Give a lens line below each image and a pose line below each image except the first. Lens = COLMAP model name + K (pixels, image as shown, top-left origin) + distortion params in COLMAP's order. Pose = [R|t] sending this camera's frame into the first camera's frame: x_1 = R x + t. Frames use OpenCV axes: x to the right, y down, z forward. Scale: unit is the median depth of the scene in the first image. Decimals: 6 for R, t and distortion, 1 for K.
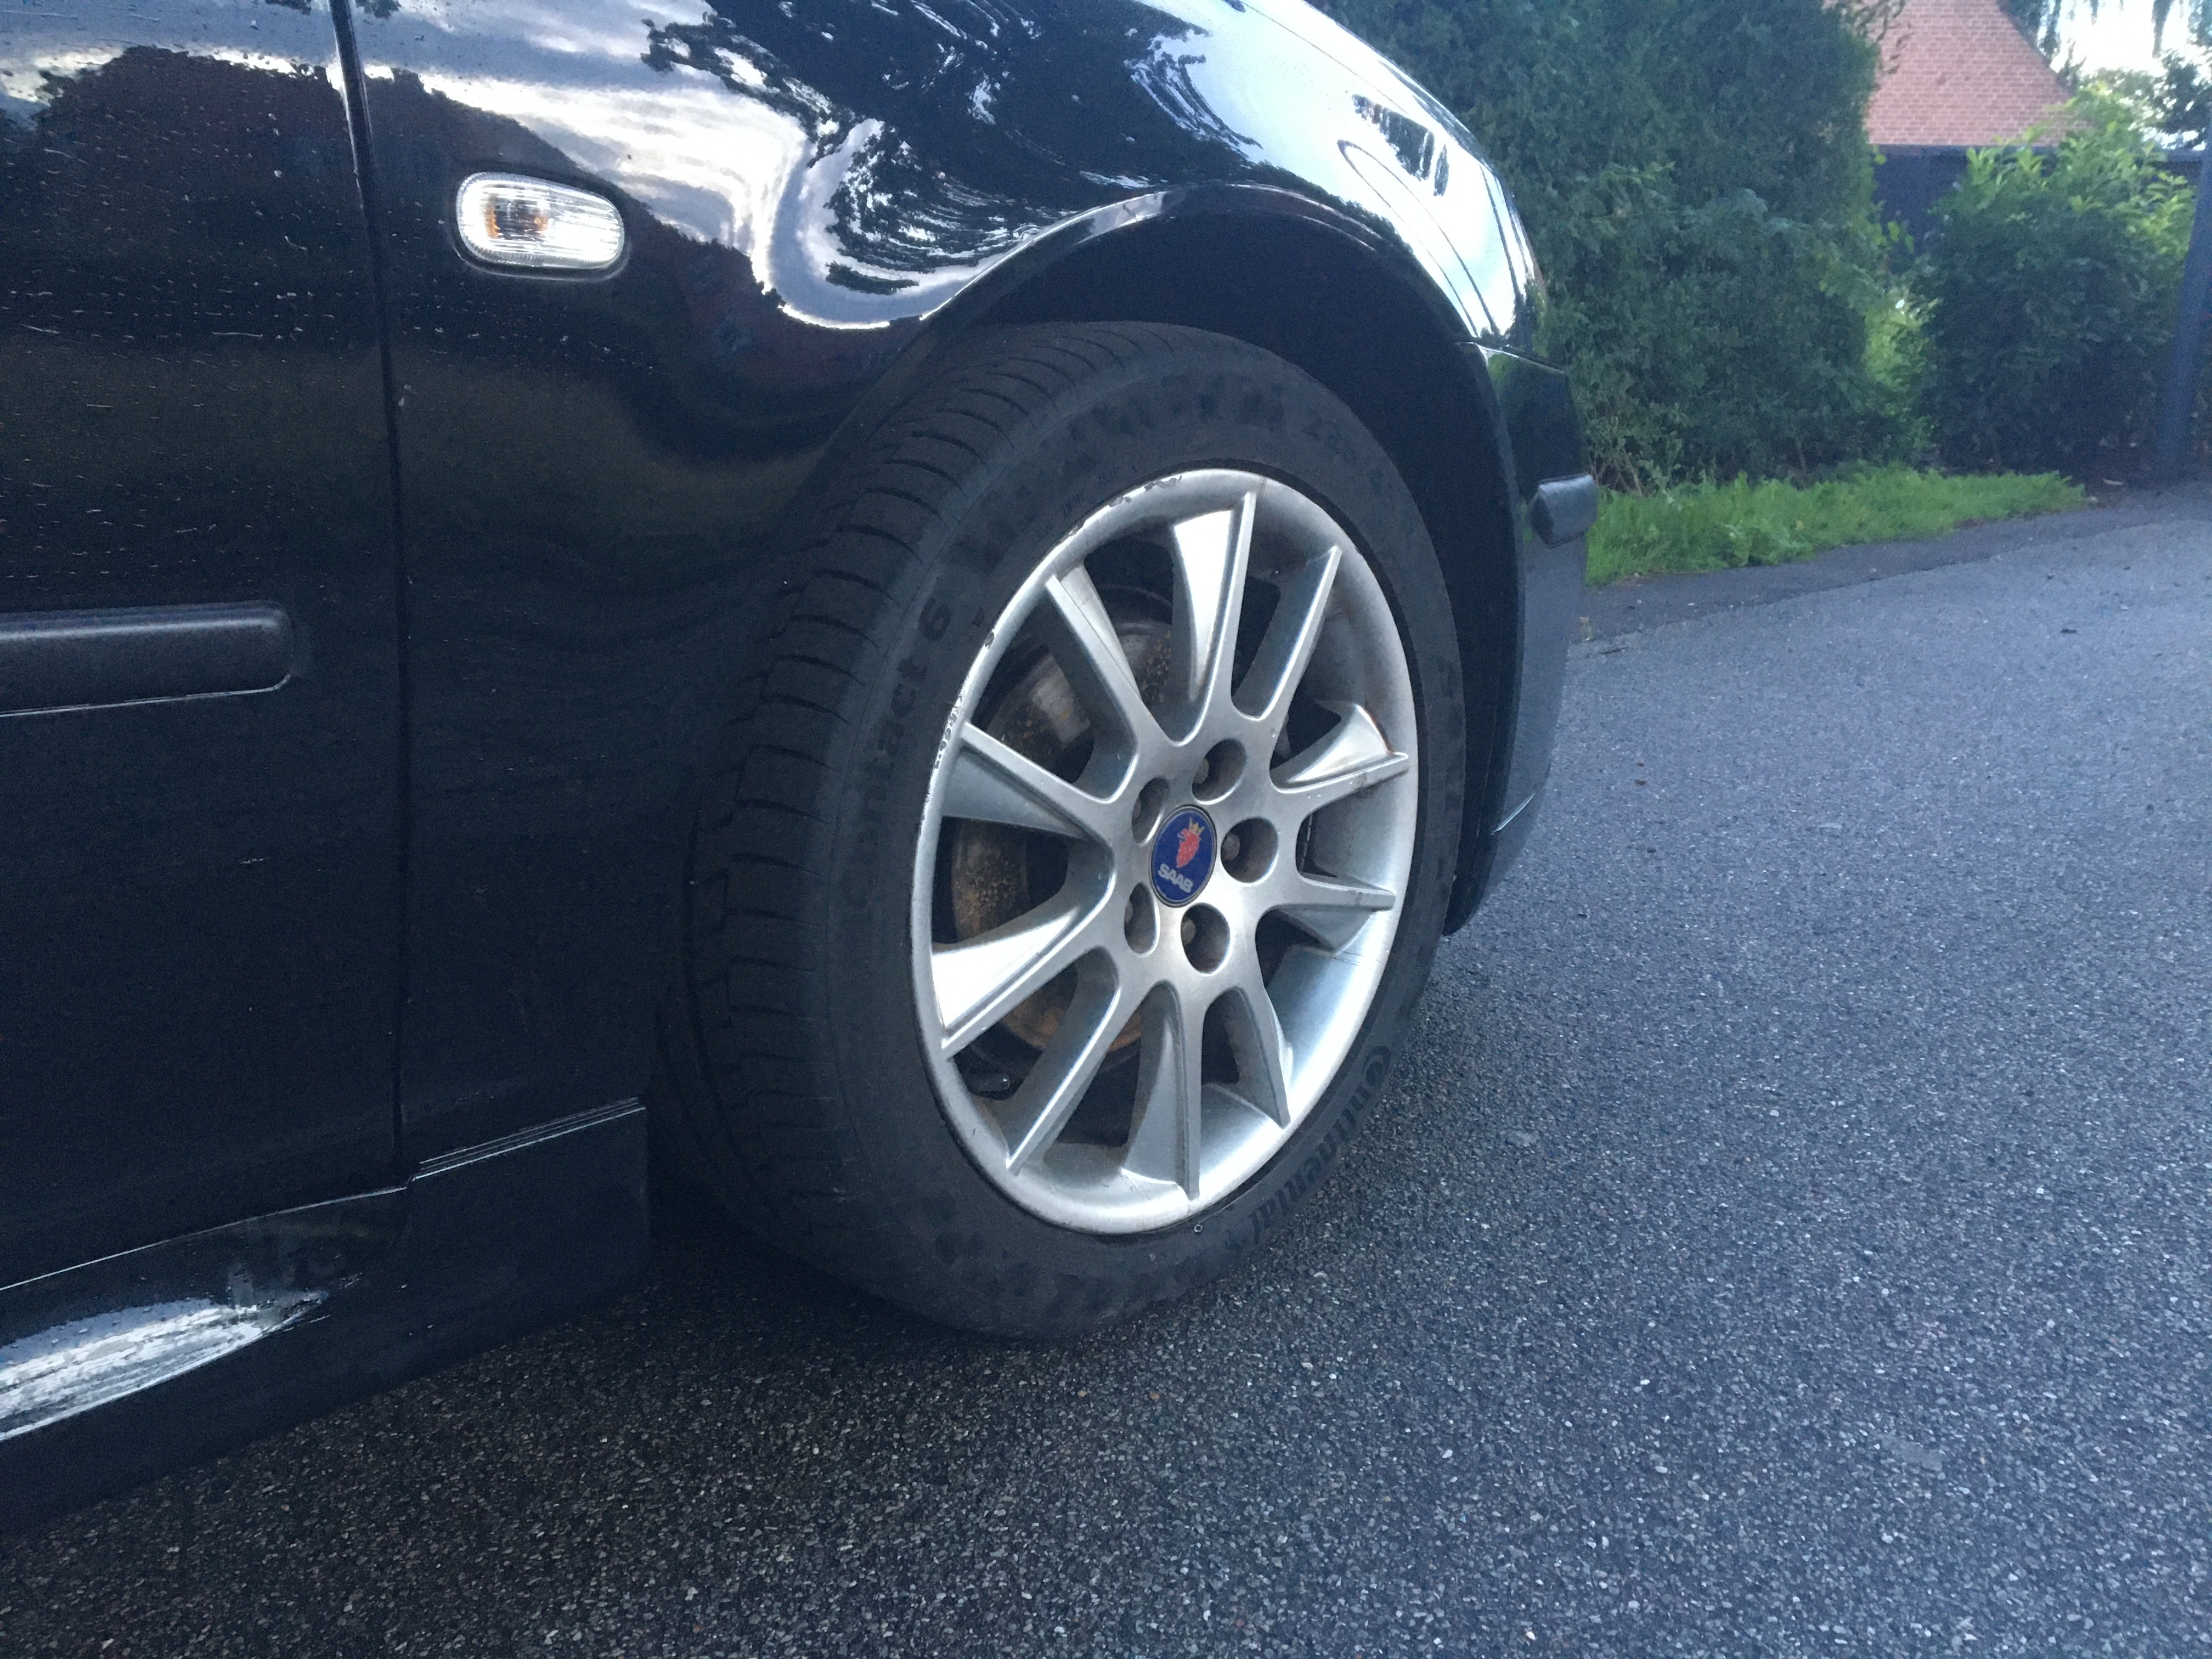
lens RADIAL K [[1905.0, 0, 1106.3], [0, 1905.0, 828.0], [0, 0, 1]] dist [-0.013342, -0.007615]
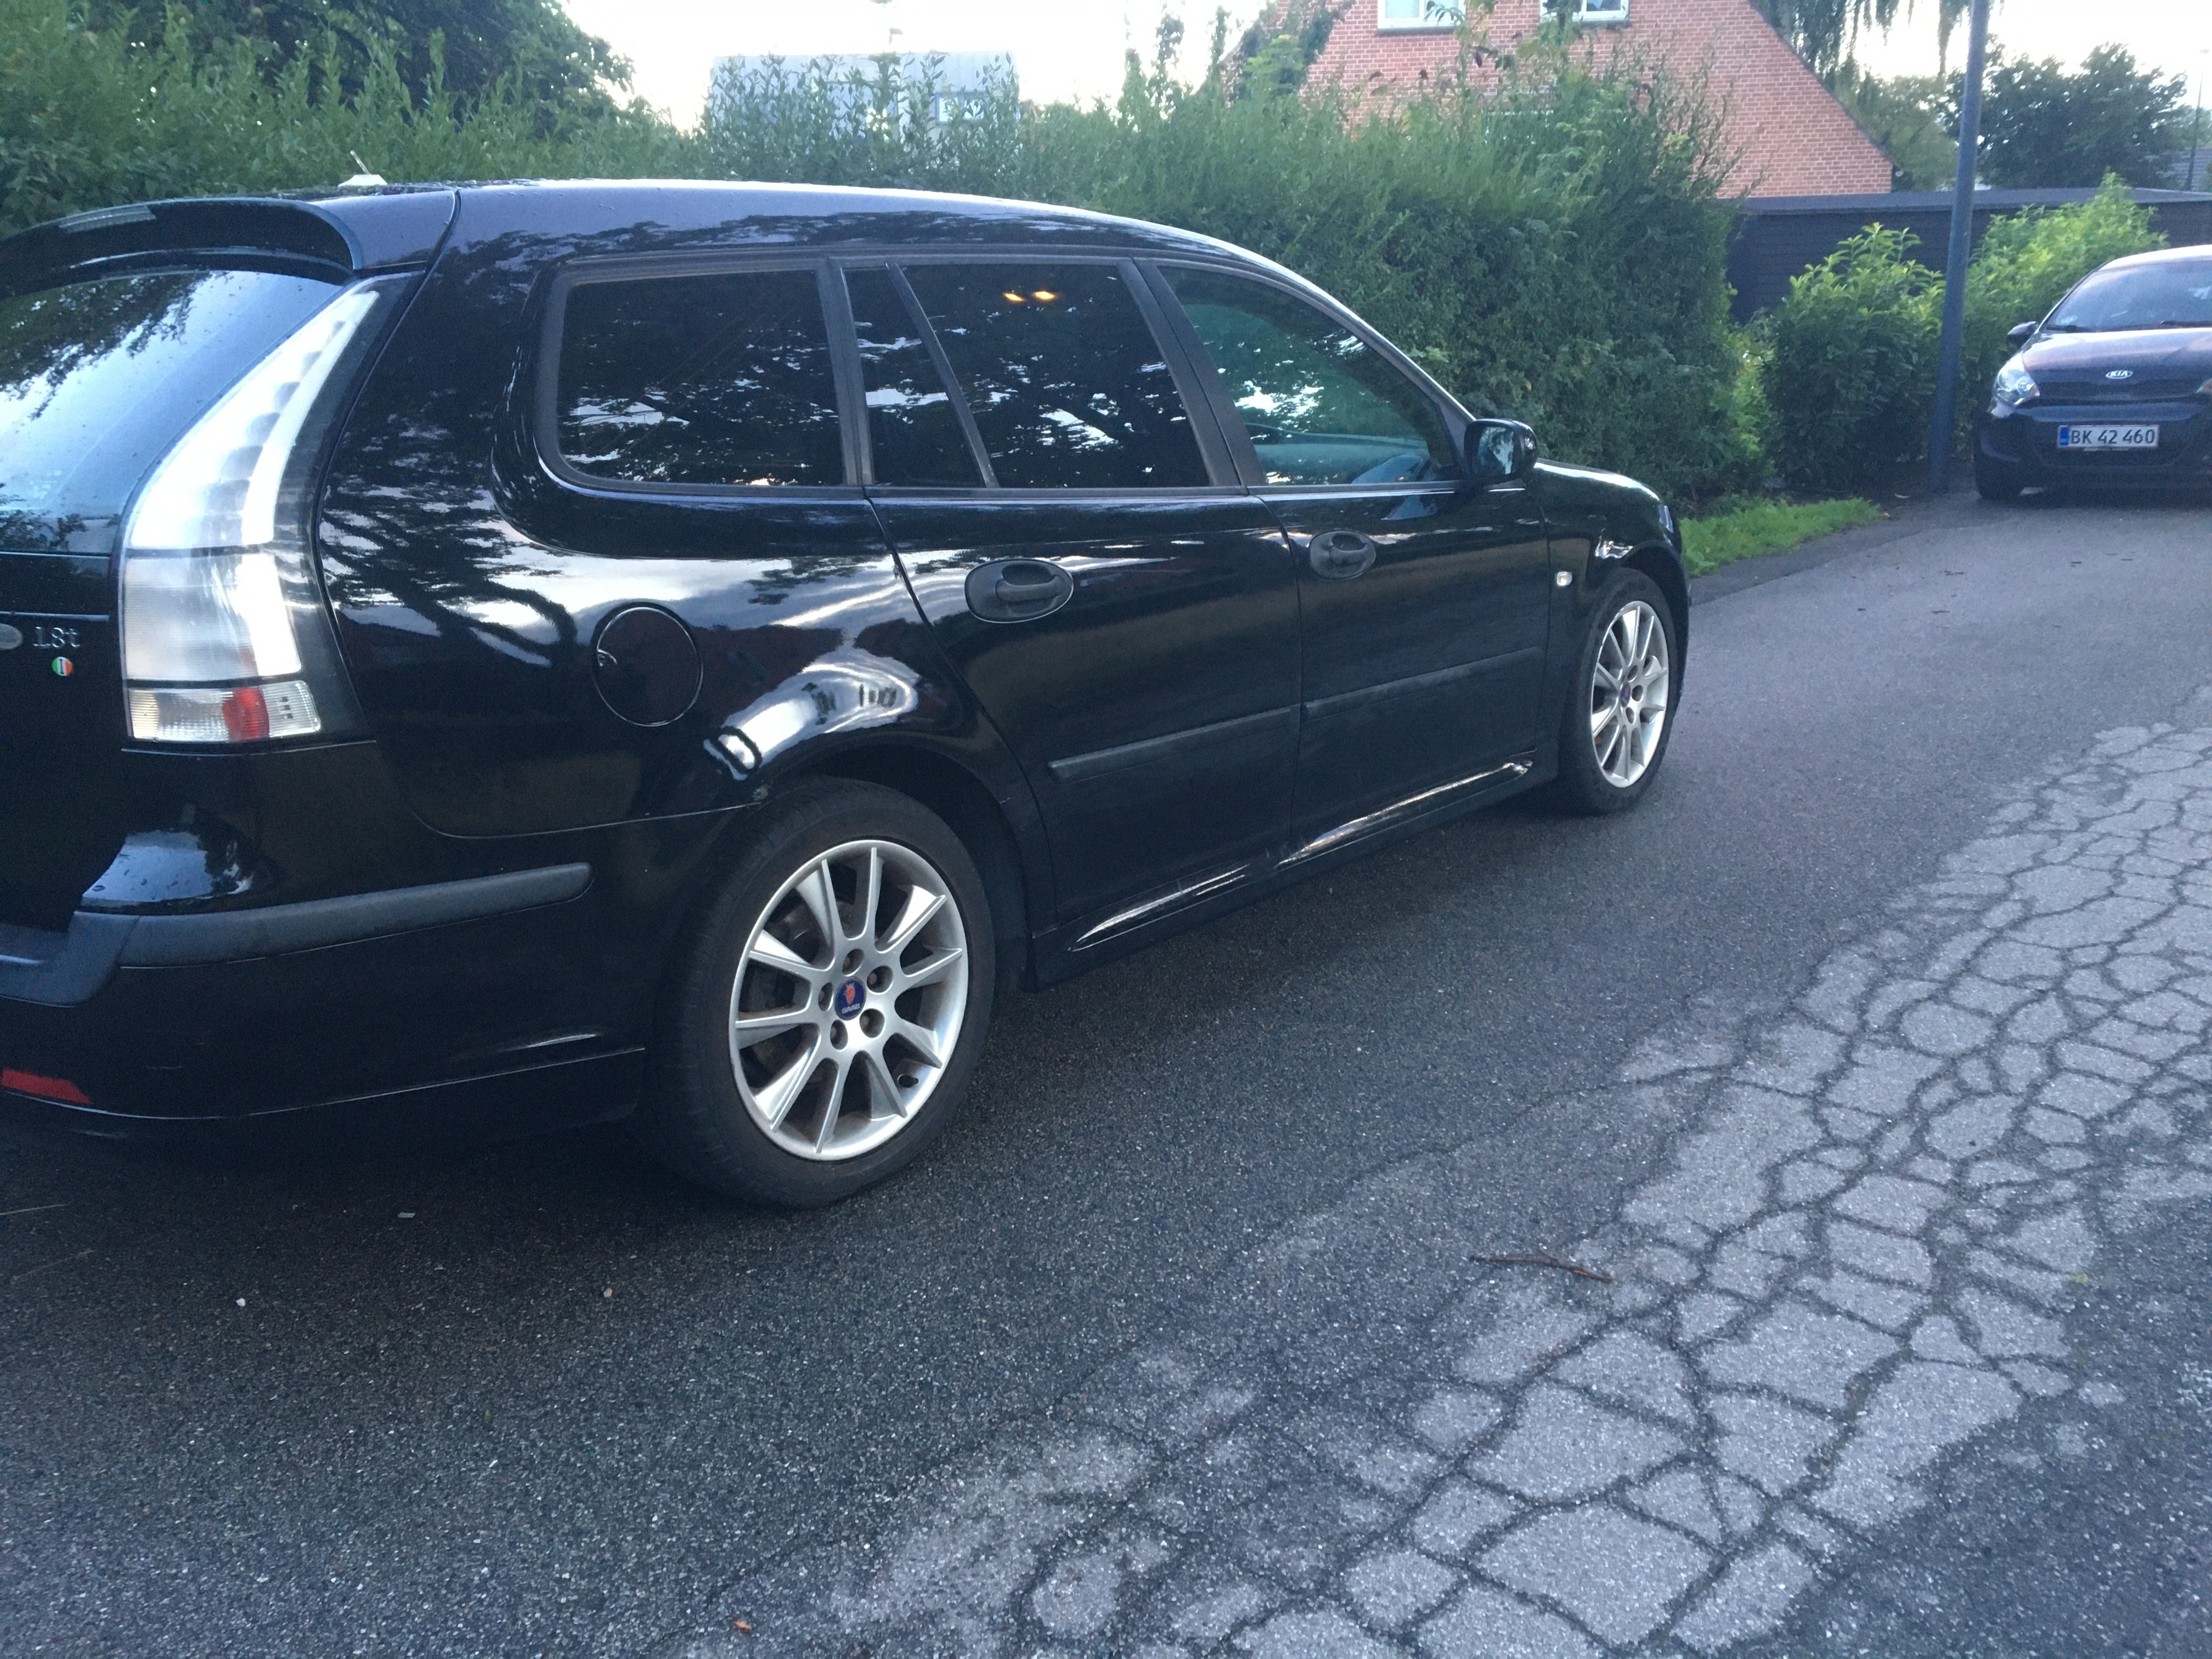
lens RADIAL K [[1905.0, 0, 1106.6], [0, 1905.0, 831.6], [0, 0, 1]] dist [-0.013342, -0.007615]
pose [[0.995547, -0.071843, 0.061033, -0.336651], [0.071968, 0.997407, 0.000150, 0.057115], [-0.060885, 0.004243, 0.998136, -0.757100]]
